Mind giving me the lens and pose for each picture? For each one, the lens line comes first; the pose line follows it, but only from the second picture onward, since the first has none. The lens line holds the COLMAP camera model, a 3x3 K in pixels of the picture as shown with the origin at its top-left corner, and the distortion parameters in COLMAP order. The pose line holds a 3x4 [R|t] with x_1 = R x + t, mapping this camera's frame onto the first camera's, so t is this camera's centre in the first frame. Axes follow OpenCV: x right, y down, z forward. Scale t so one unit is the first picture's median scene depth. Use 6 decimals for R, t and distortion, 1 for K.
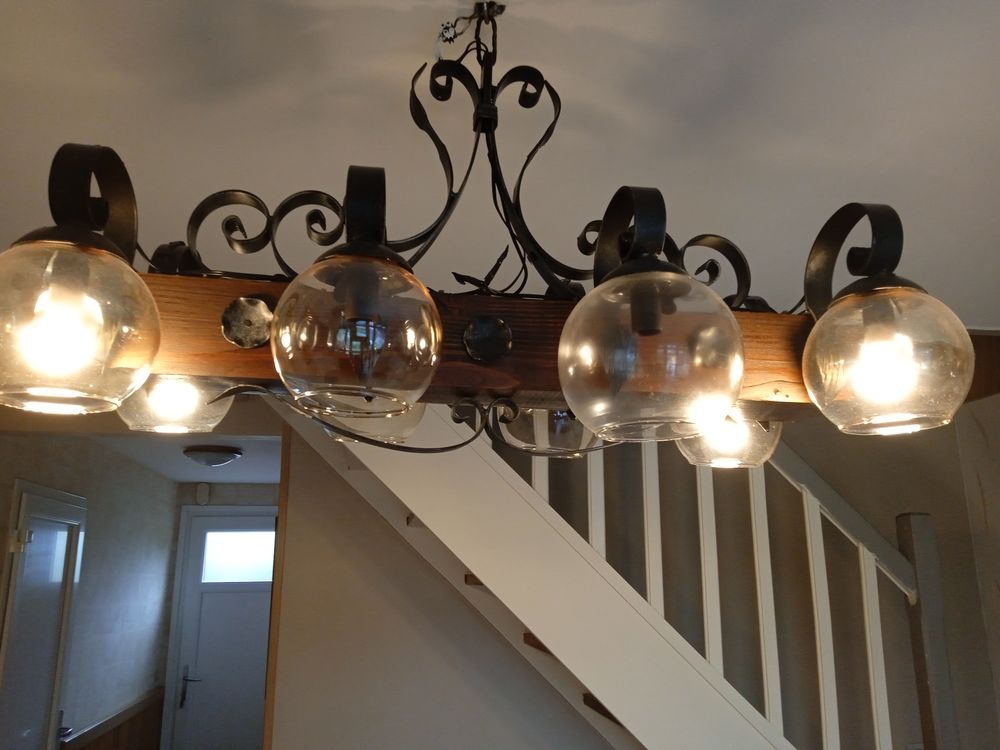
lens RADIAL K [[815.7, 0, 497.6], [0, 815.7, 370.9], [0, 0, 1]] dist [0.050387, -0.078646]
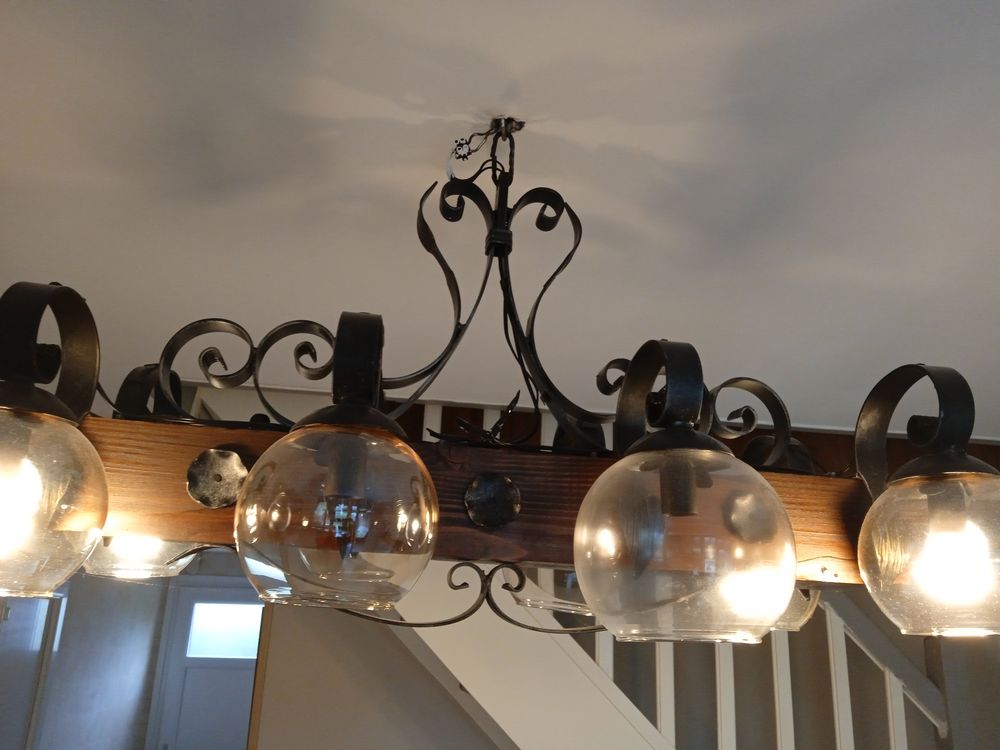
lens RADIAL K [[815.7, 0, 499.0], [0, 815.7, 364.0], [0, 0, 1]] dist [0.050387, -0.078646]
pose [[0.999388, 0.034184, -0.007465, -0.003448], [-0.034671, 0.996207, -0.079806, -0.104488], [0.004708, 0.080016, 0.996782, 0.108251]]
